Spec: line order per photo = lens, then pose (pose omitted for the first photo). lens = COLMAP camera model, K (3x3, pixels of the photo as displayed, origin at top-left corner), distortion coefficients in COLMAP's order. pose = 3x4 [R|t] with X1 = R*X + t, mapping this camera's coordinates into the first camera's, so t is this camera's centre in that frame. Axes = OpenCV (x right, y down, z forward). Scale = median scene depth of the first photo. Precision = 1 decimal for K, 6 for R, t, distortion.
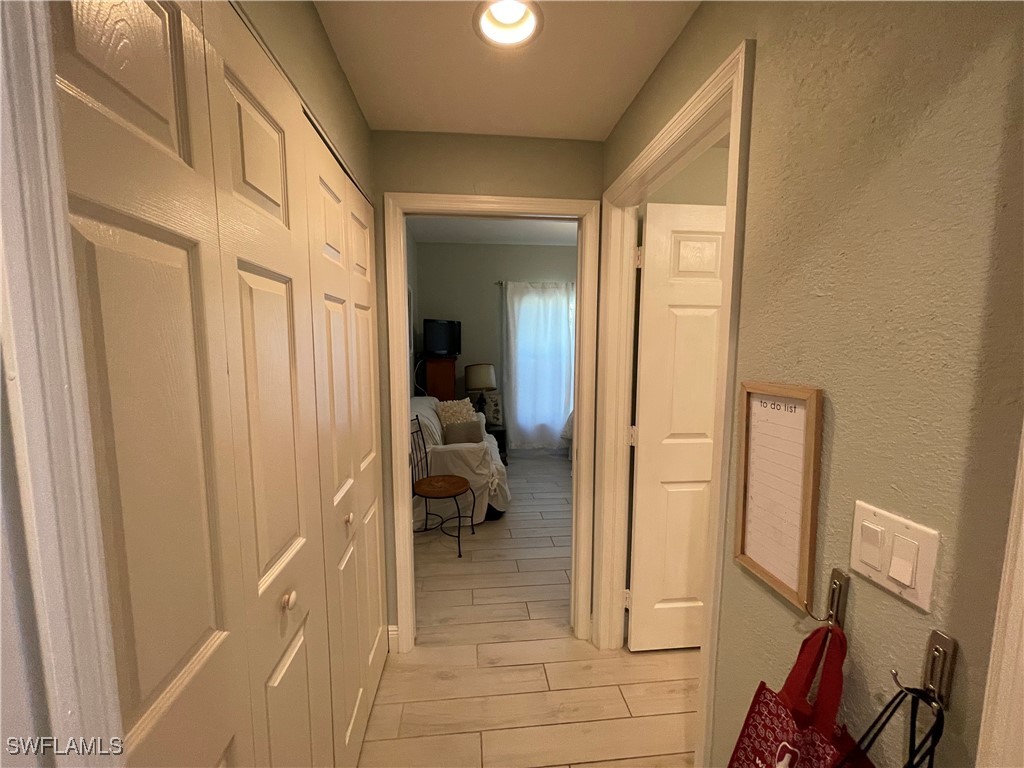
lens RADIAL K [[415.5, 0, 510.6], [0, 415.5, 384.6], [0, 0, 1]] dist [-0.000542, 0.000511]
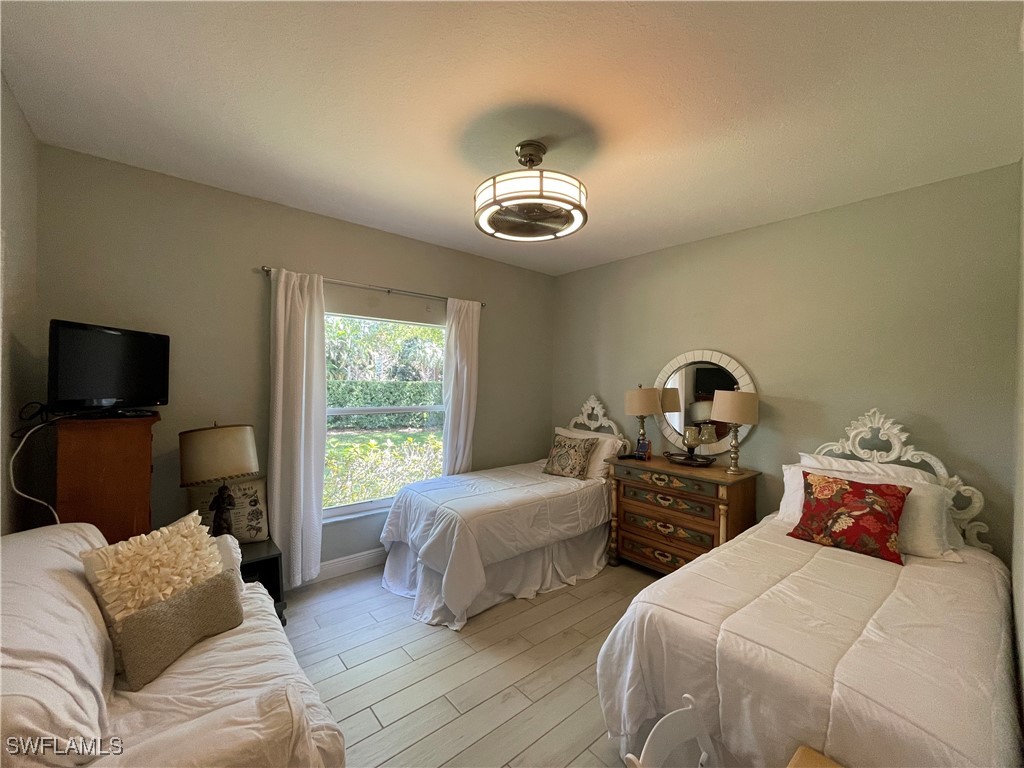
lens RADIAL K [[415.5, 0, 509.1], [0, 415.5, 387.7], [0, 0, 1]] dist [-0.000542, 0.000511]
pose [[0.825910, 0.000415, 0.563801, -0.067767], [0.043115, 0.997025, -0.063893, -0.048599], [-0.562151, 0.077078, 0.823435, 0.407568]]
